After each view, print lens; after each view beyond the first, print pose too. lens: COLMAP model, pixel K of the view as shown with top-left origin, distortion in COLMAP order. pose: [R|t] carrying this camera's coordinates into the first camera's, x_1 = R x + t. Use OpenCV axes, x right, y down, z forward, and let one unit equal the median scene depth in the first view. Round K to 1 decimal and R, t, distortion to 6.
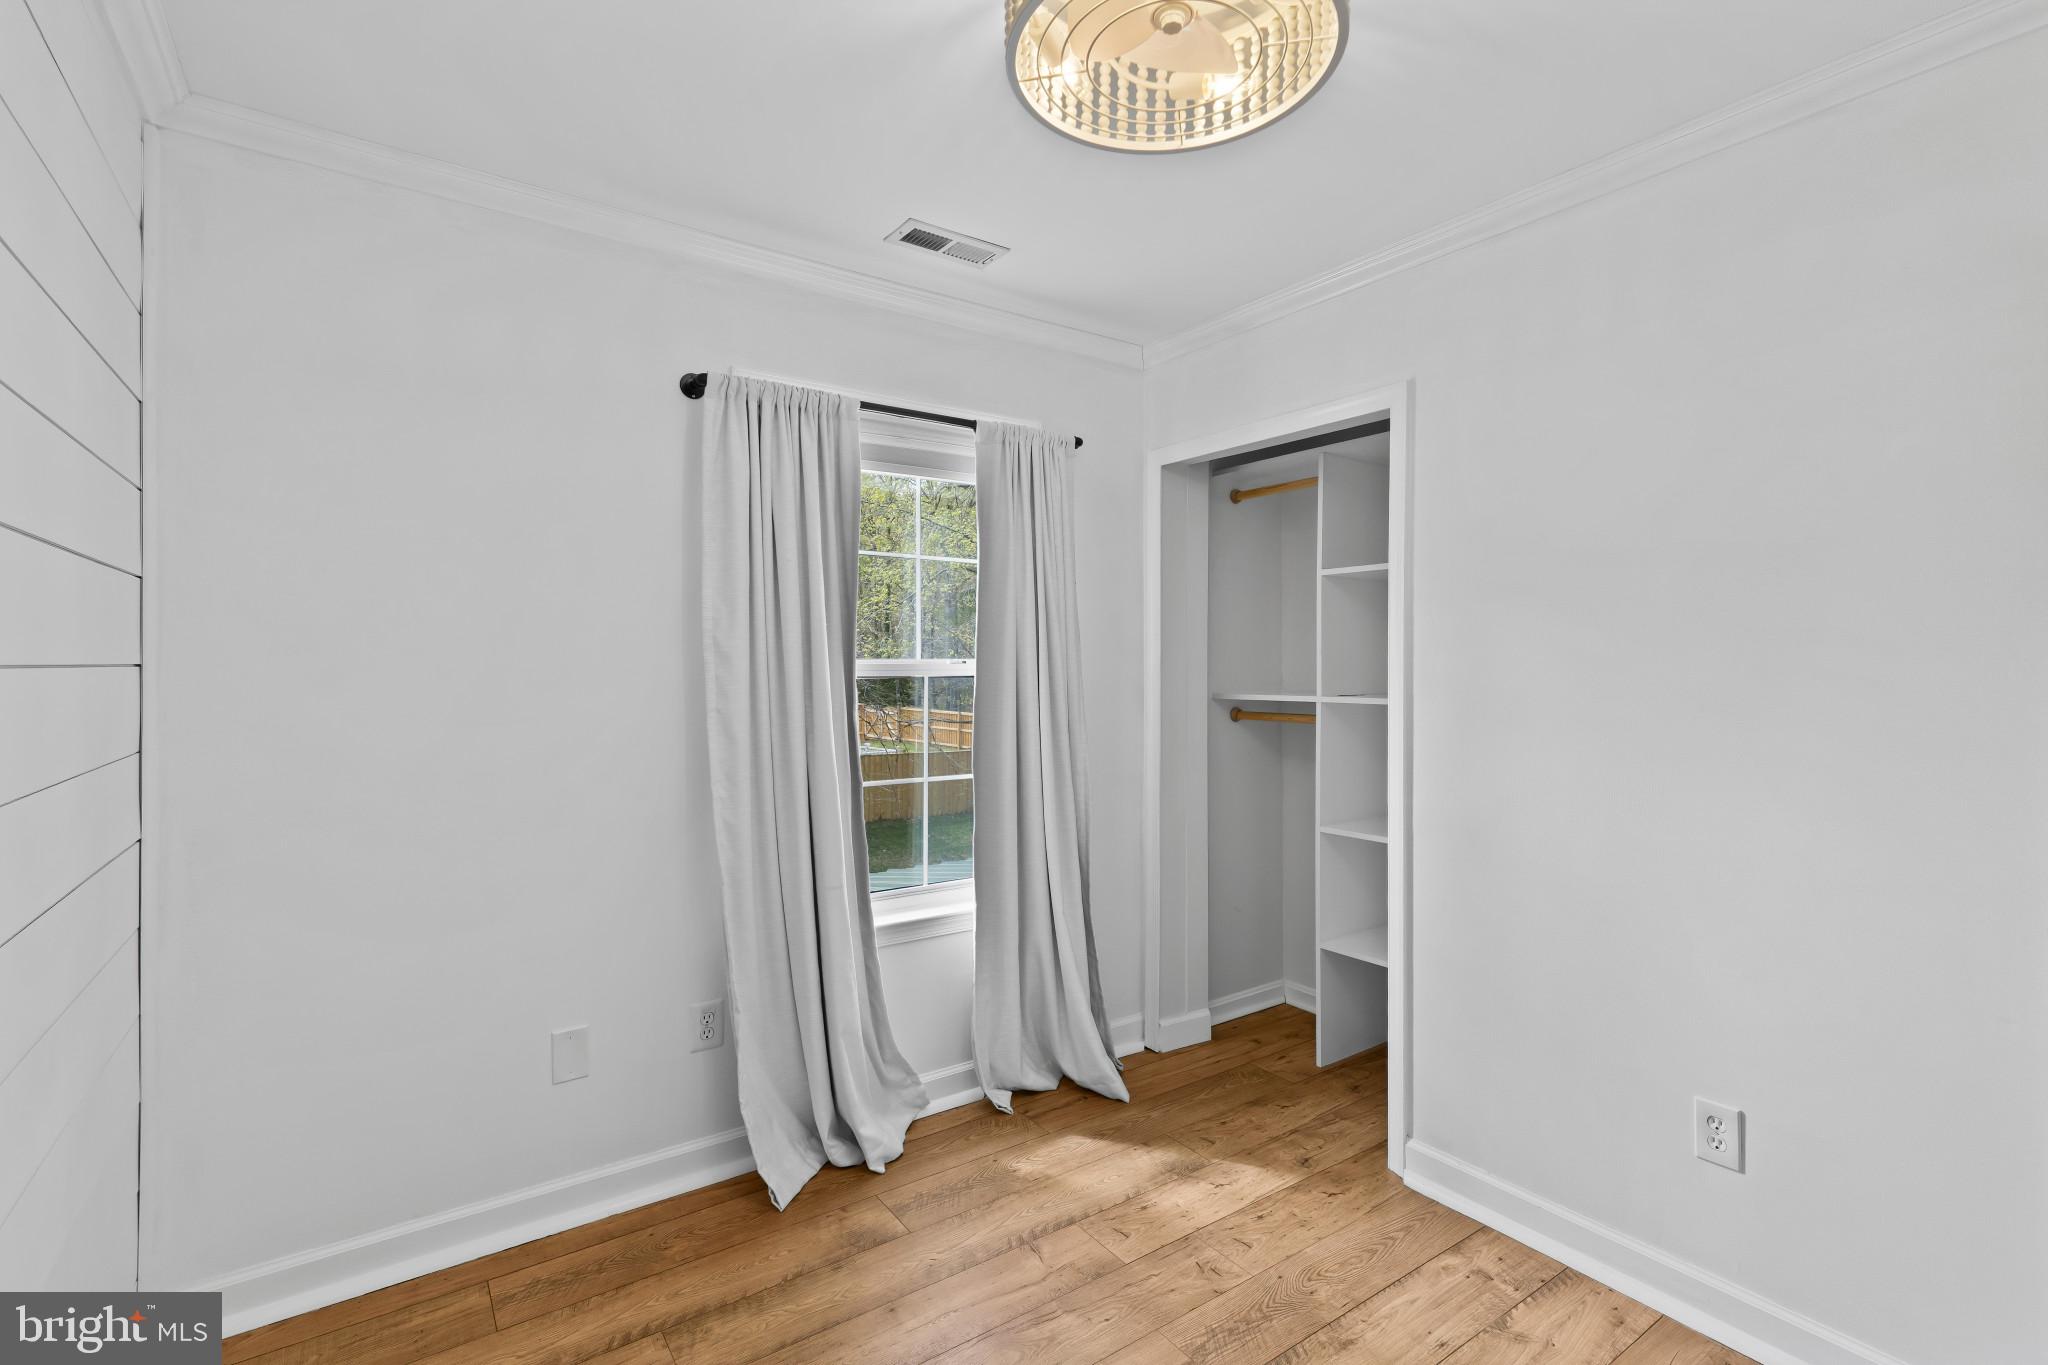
lens RADIAL K [[955.2, 0, 1031.5], [0, 955.2, 665.4], [0, 0, 1]] dist [0.008294, -0.000945]
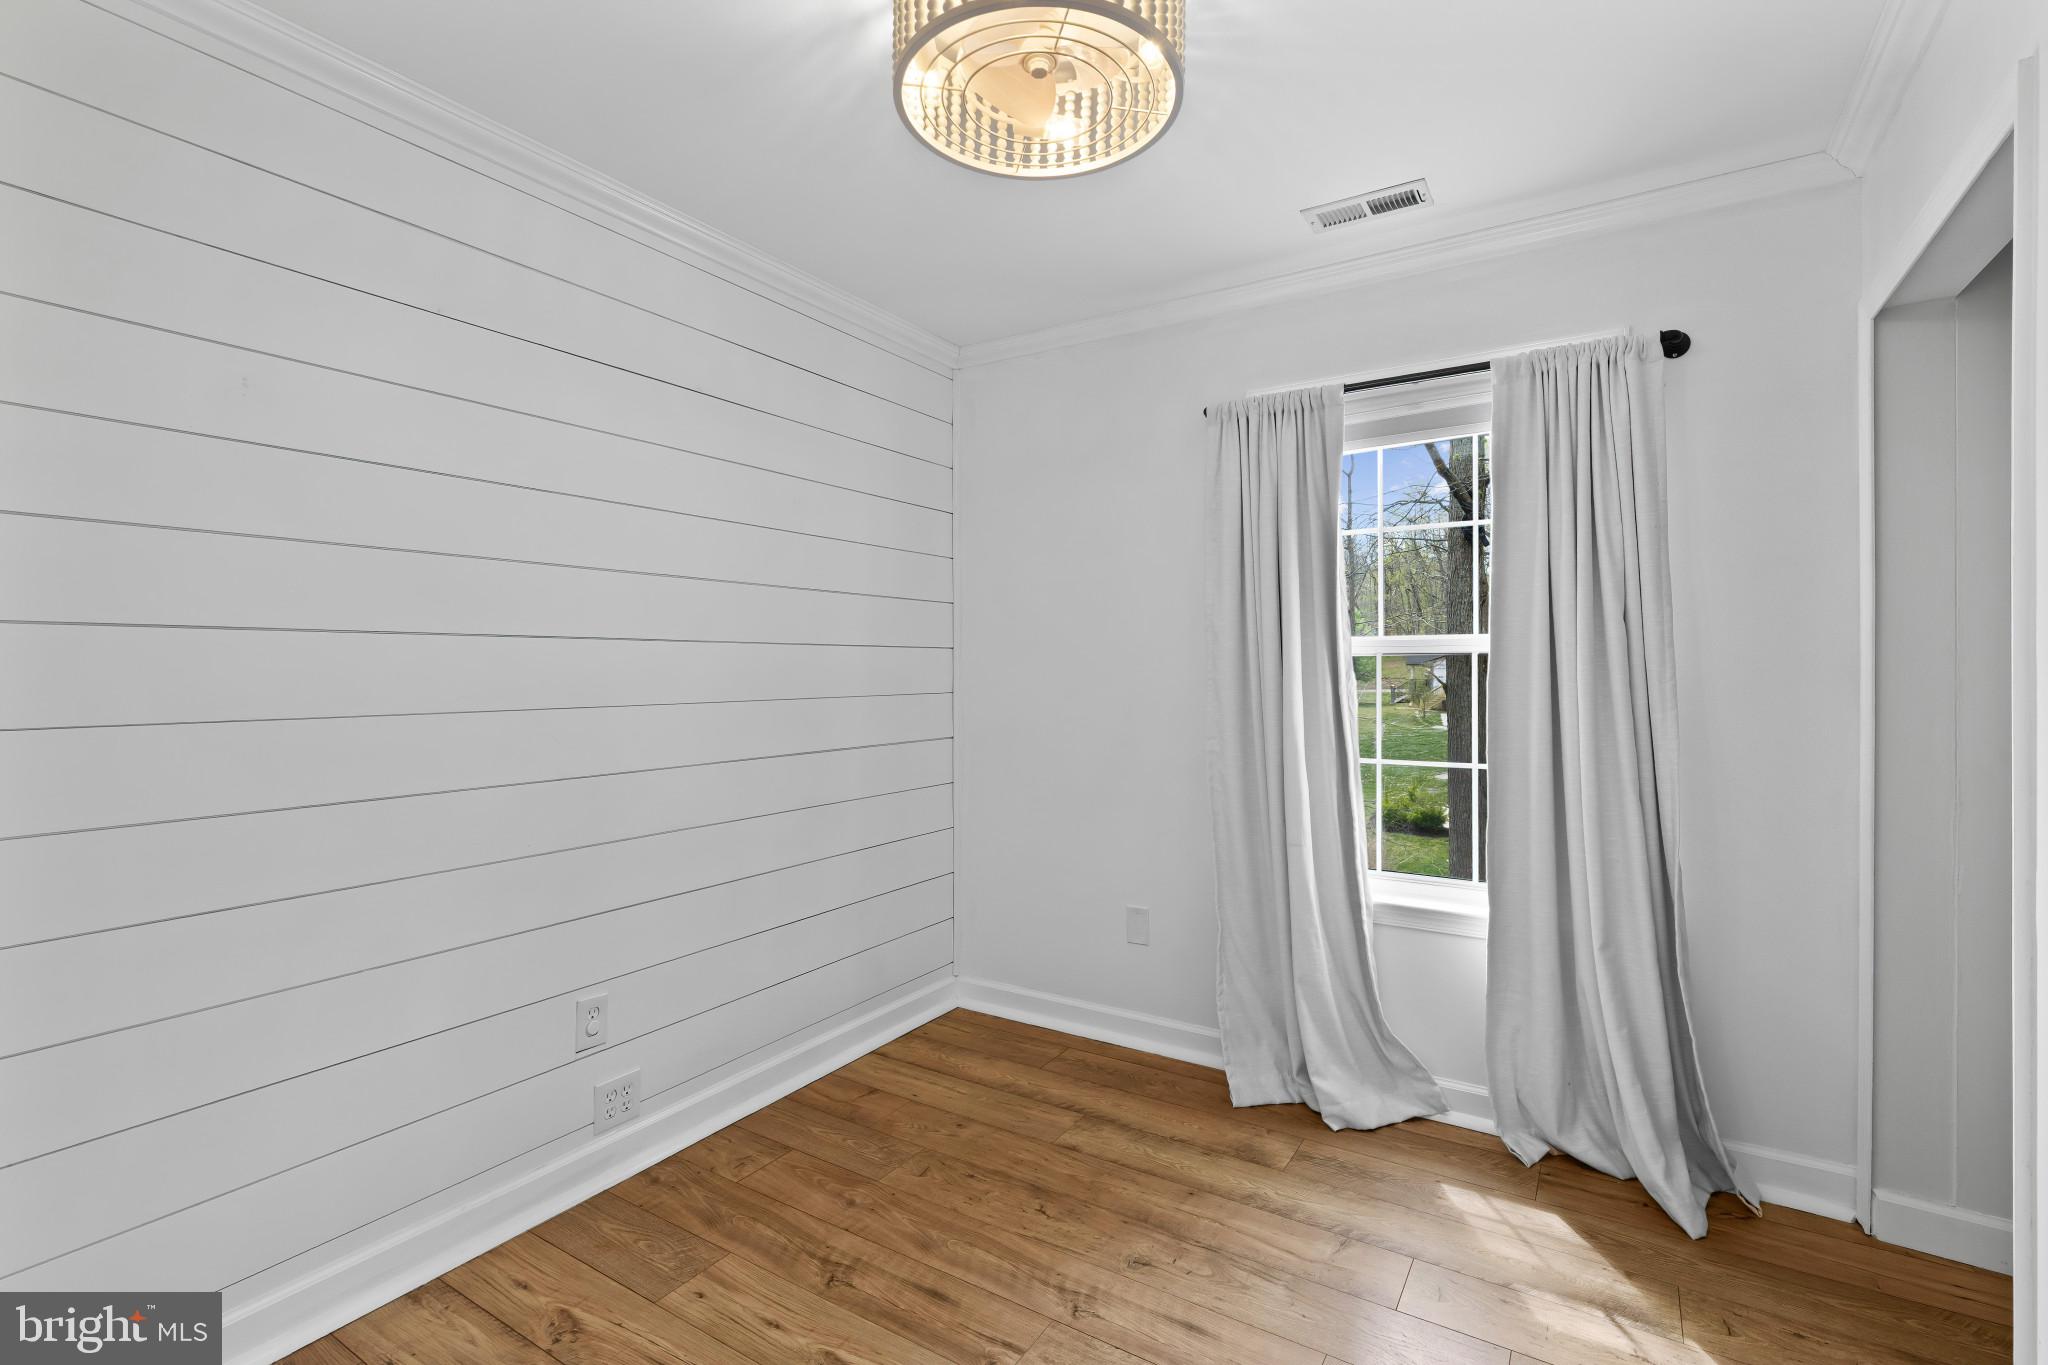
lens RADIAL K [[955.2, 0, 1012.4], [0, 955.2, 680.3], [0, 0, 1]] dist [0.008294, -0.000945]
pose [[0.360276, 0.015070, -0.932724, 0.671936], [0.012042, 0.999711, 0.020804, 0.014025], [0.932768, -0.018727, 0.359990, 0.302289]]
